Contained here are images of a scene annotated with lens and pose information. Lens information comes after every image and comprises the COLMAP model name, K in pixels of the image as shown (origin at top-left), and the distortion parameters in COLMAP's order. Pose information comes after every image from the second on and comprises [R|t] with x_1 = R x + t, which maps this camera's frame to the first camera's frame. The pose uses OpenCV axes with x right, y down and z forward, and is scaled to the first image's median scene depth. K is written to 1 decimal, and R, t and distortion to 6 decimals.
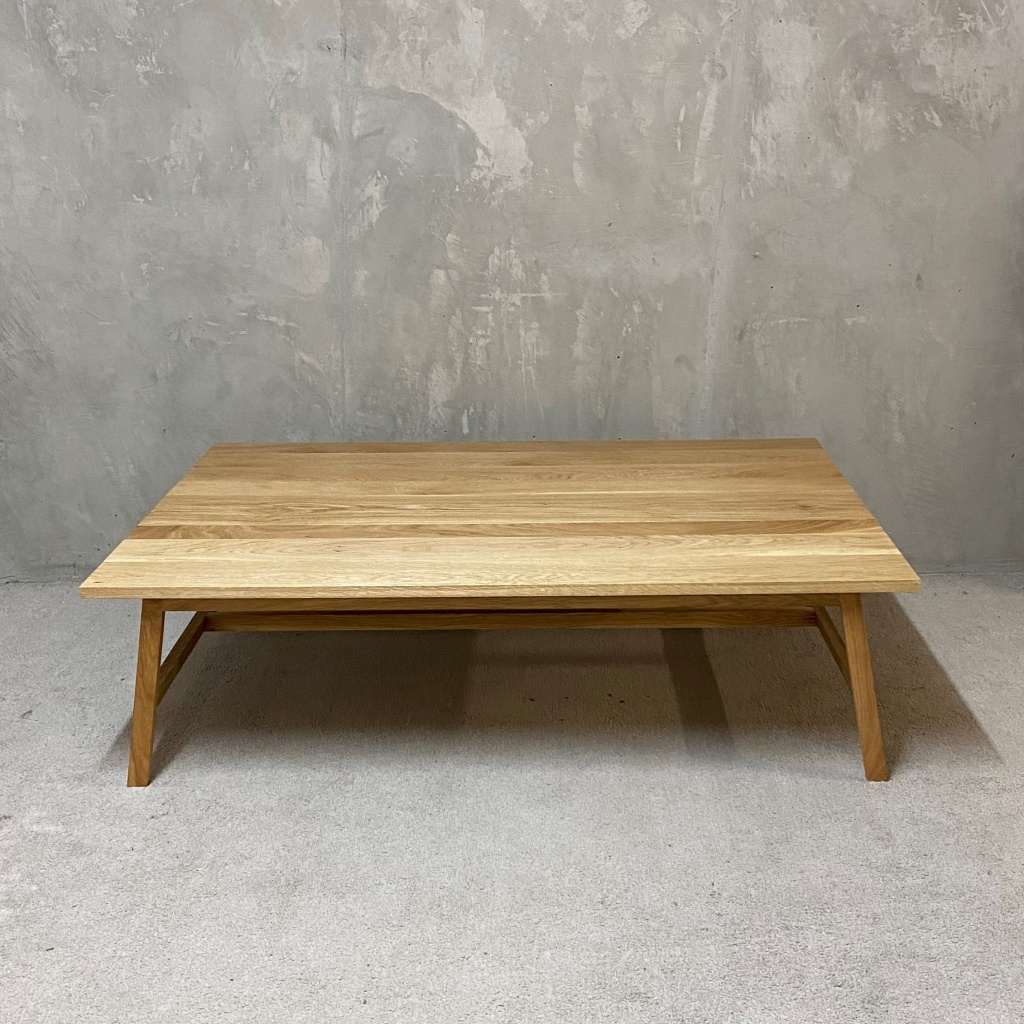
lens RADIAL K [[1267.5, 0, 528.5], [0, 1267.5, 515.6], [0, 0, 1]] dist [0.184536, -0.505591]
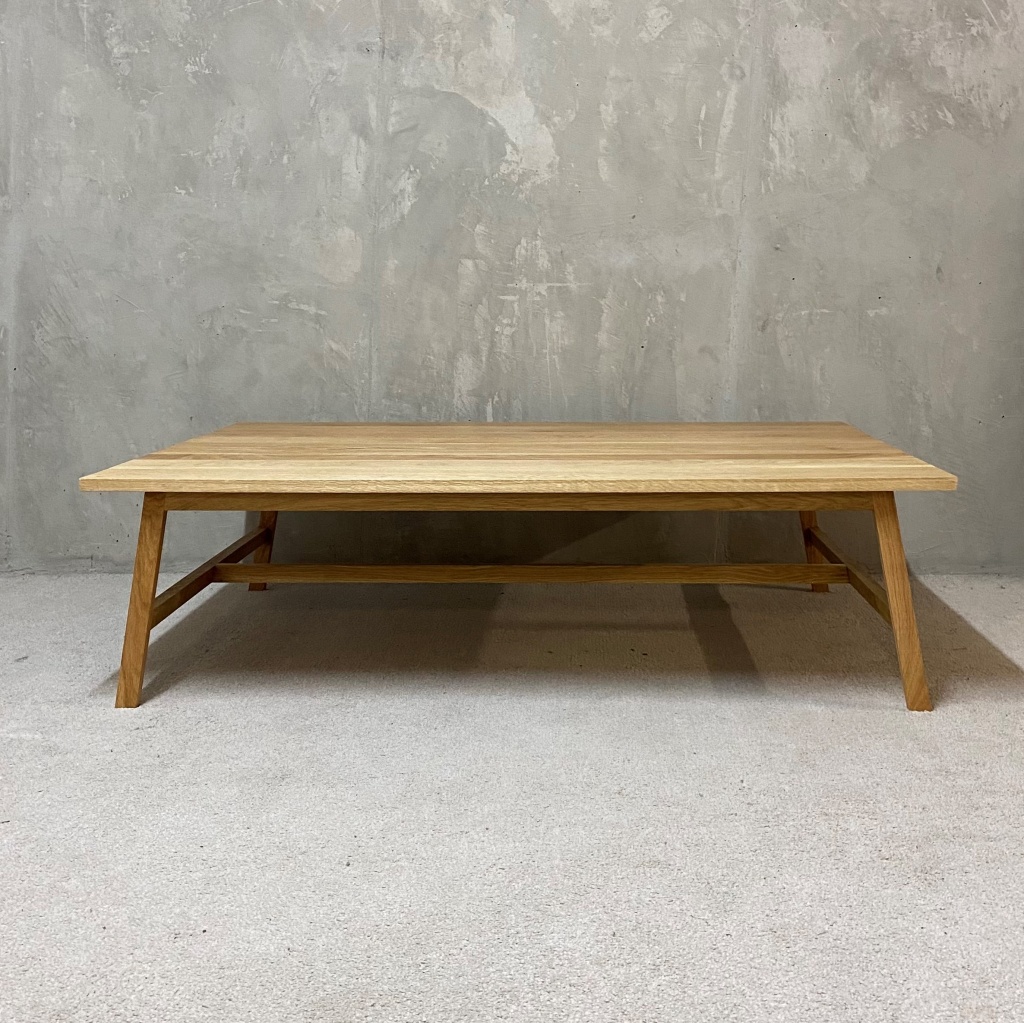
lens RADIAL K [[1211.7, 0, 541.0], [0, 1211.7, 465.3], [0, 0, 1]] dist [0.186696, -0.500992]
pose [[0.999724, 0.011172, -0.020676, 0.011326], [-0.014851, 0.982179, -0.187360, 0.151741], [0.018214, 0.187615, 0.982074, 0.069433]]
